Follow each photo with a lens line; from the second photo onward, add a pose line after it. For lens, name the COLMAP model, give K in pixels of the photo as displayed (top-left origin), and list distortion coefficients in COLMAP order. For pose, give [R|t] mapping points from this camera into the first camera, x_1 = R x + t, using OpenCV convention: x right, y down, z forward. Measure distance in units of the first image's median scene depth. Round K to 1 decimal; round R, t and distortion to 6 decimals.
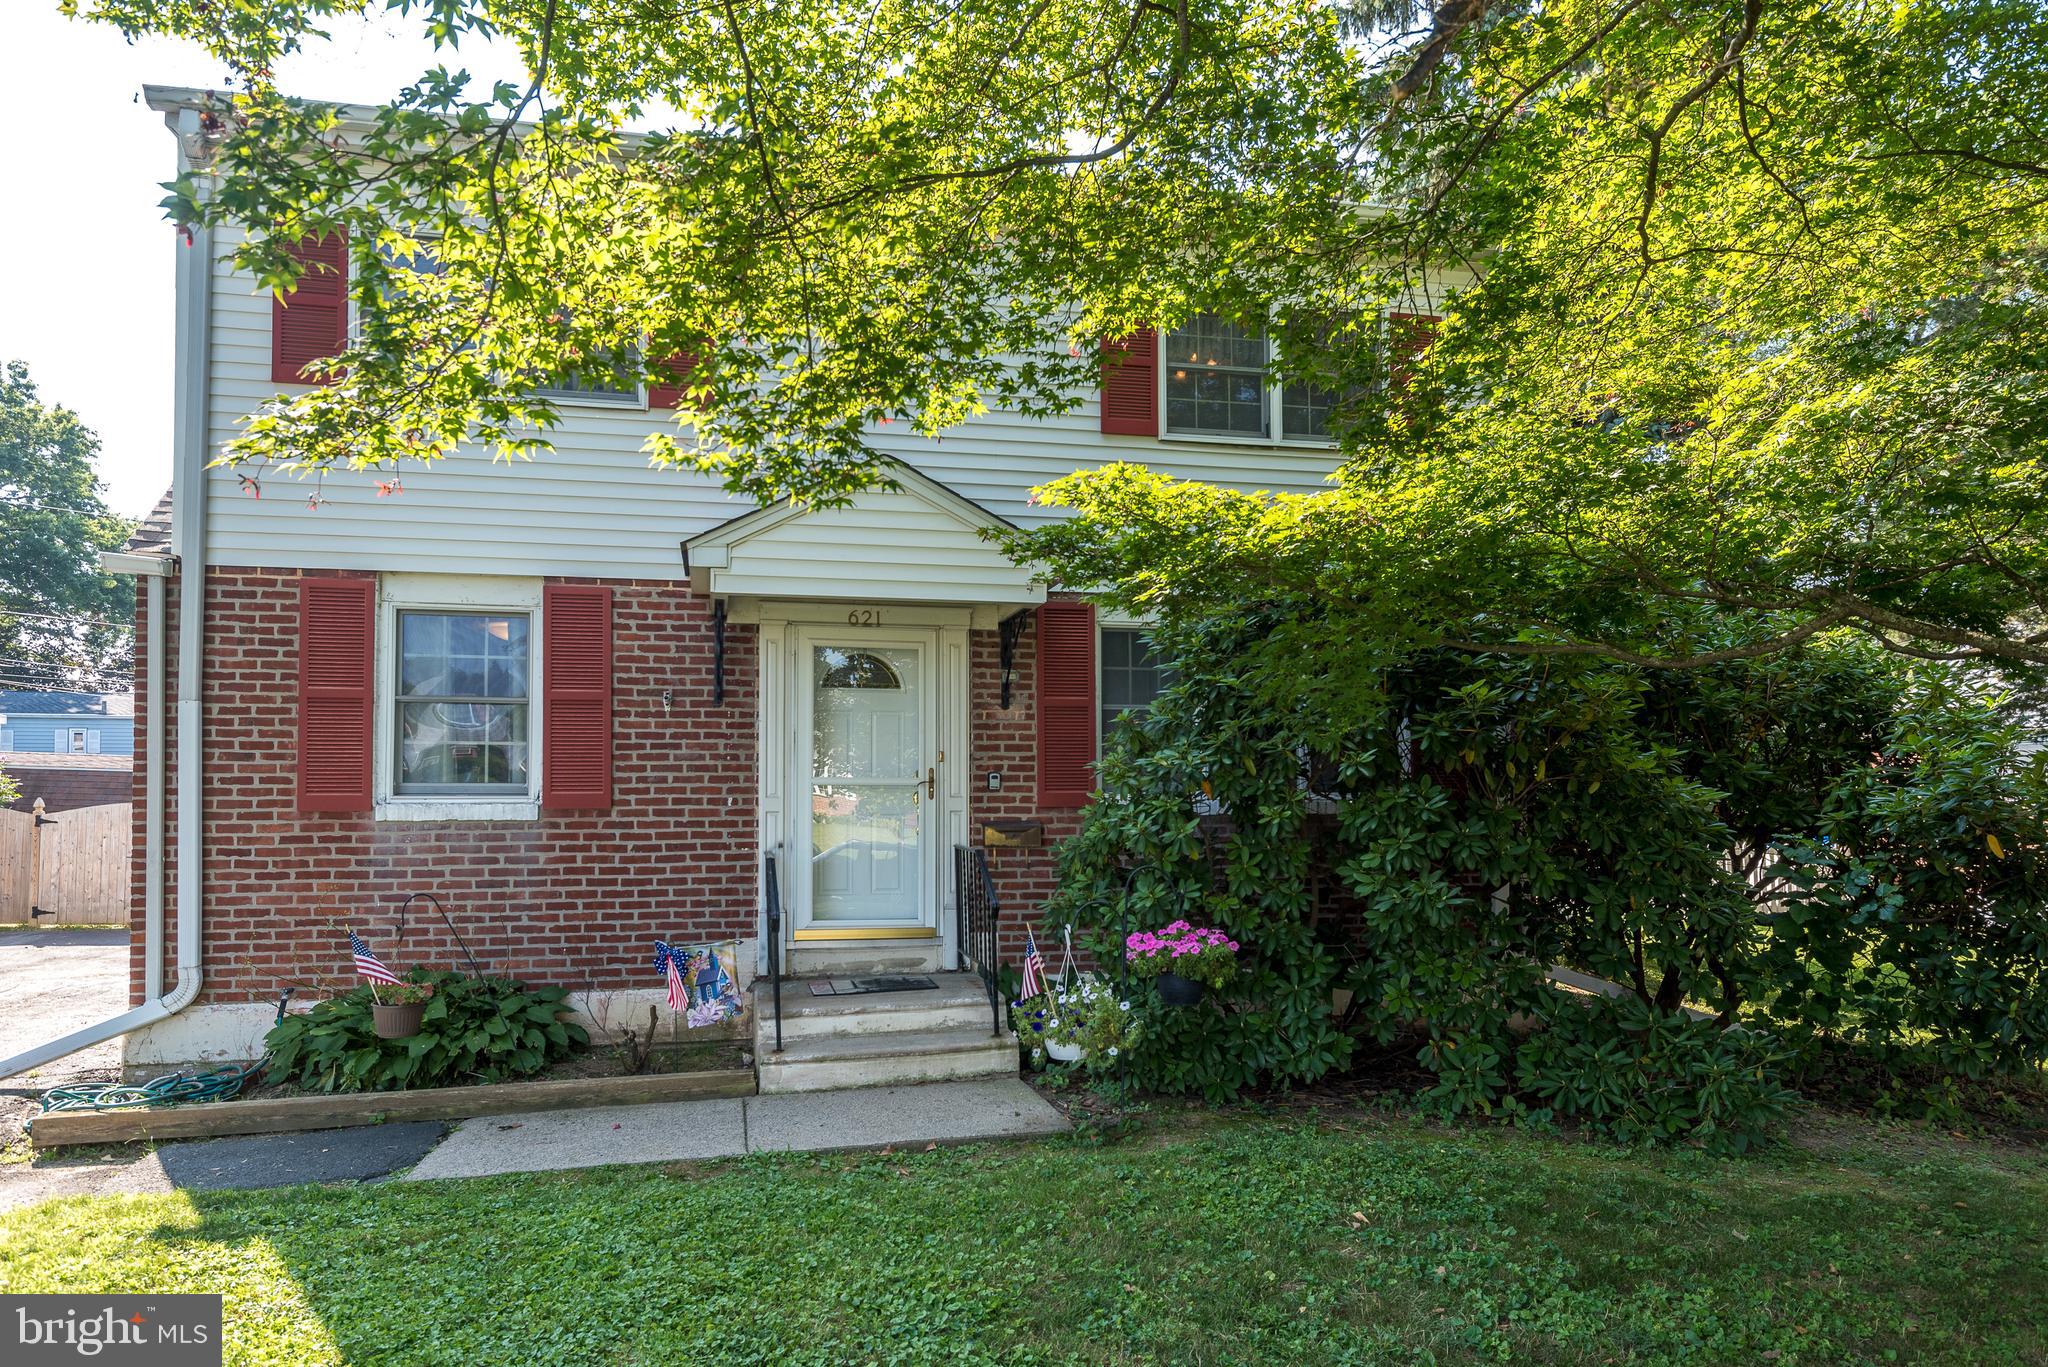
lens RADIAL K [[1253.4, 0, 1024.1], [0, 1253.4, 686.4], [0, 0, 1]] dist [0.004378, 0.000992]
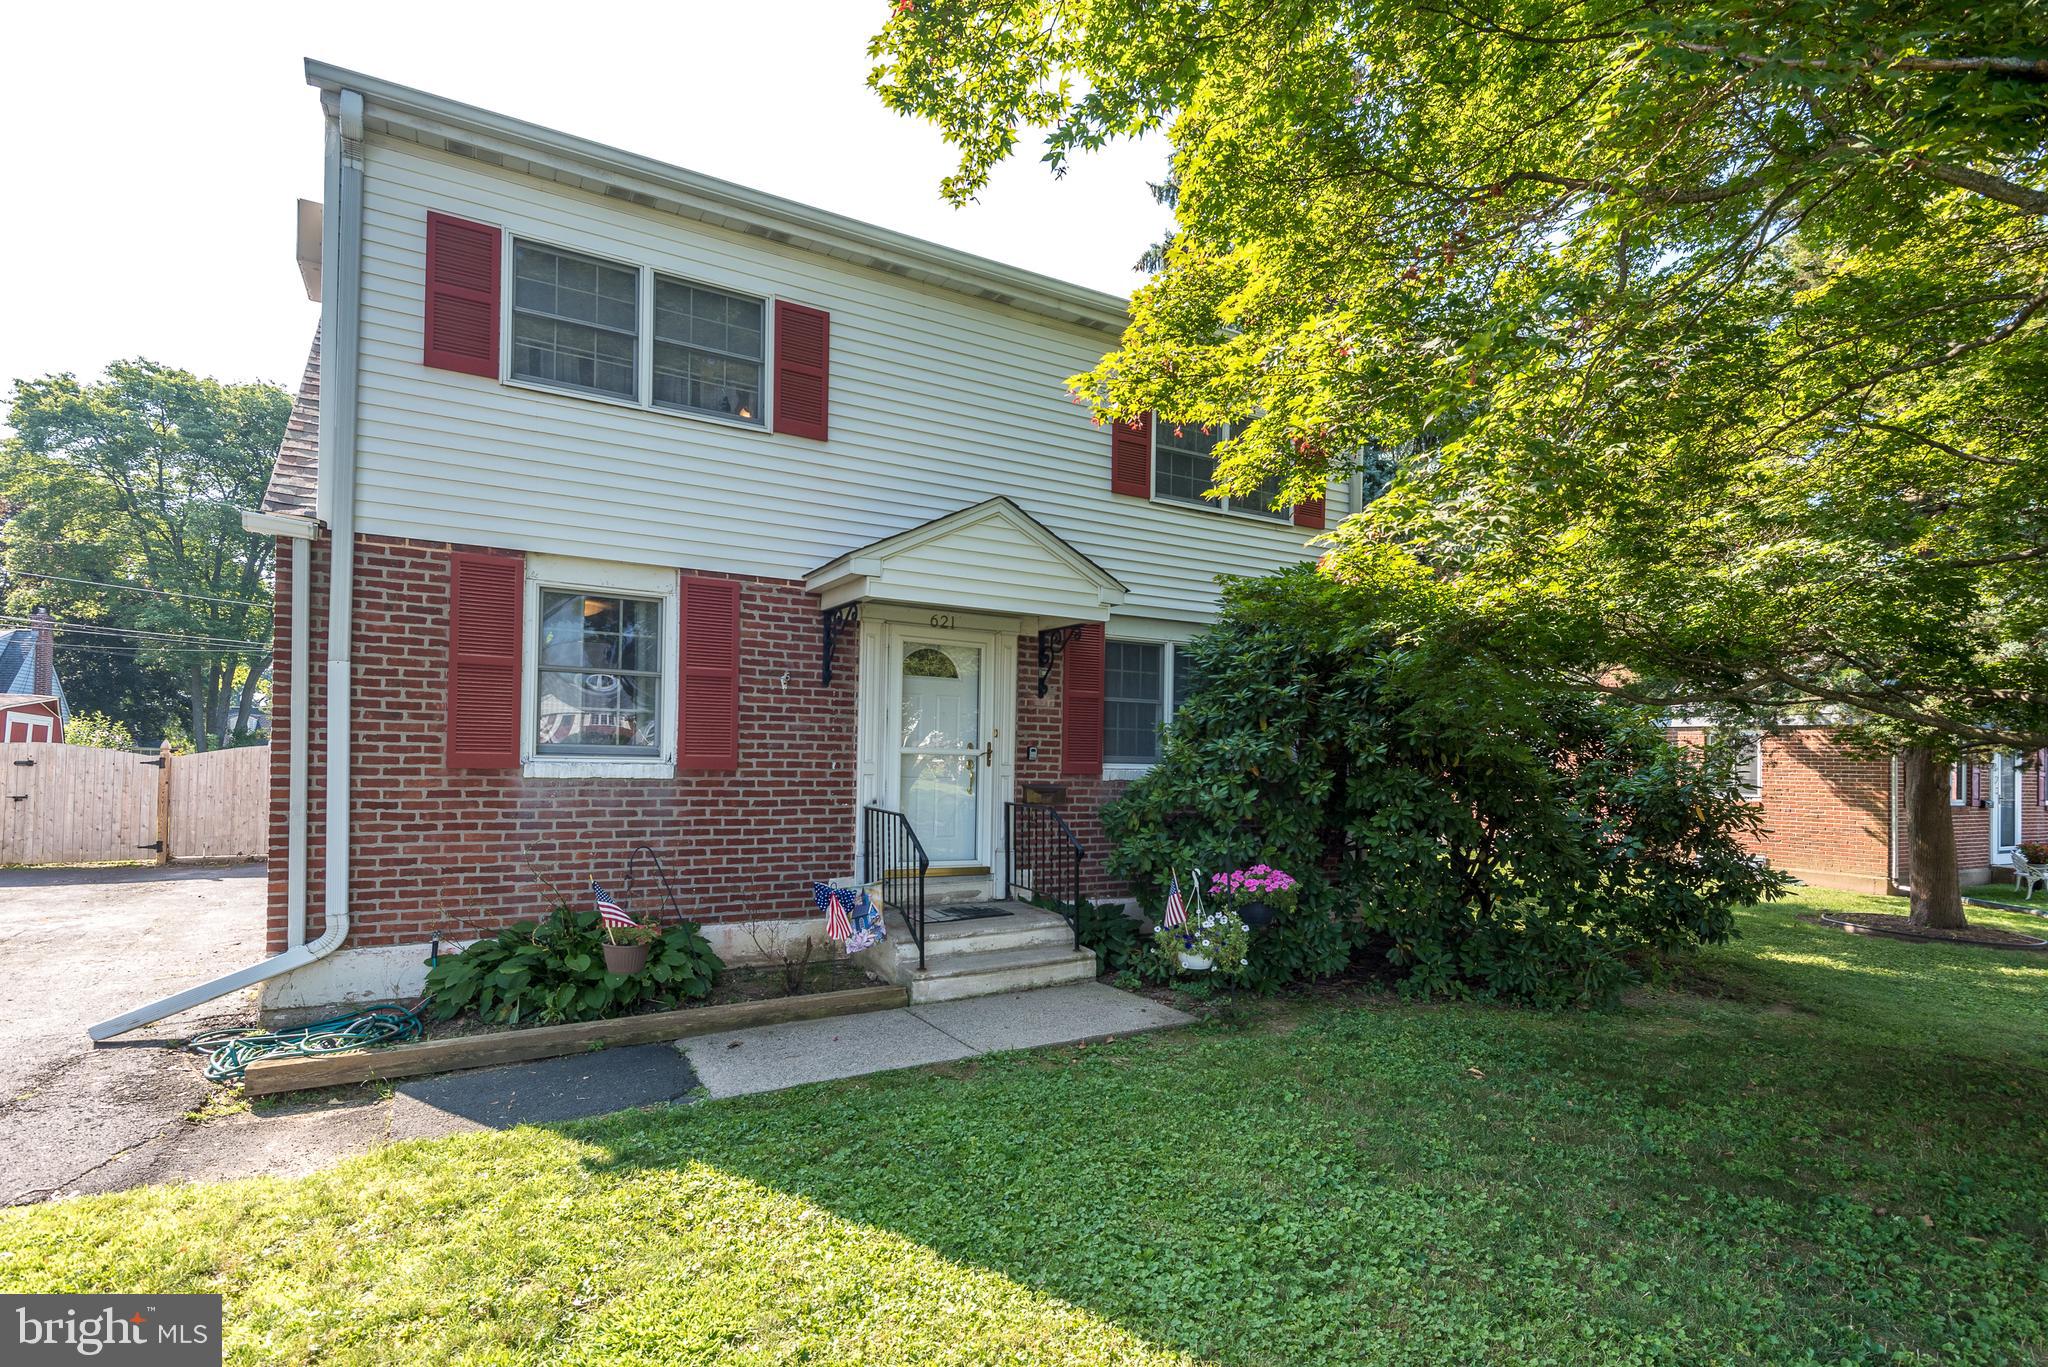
lens RADIAL K [[964.8, 0, 1025.5], [0, 964.8, 682.4], [0, 0, 1]] dist [0.013203, -0.001828]
pose [[0.953324, 0.045405, 0.298516, -0.354515], [-0.051412, 0.998602, 0.012299, -0.010268], [-0.297540, -0.027073, 0.954325, 0.053339]]
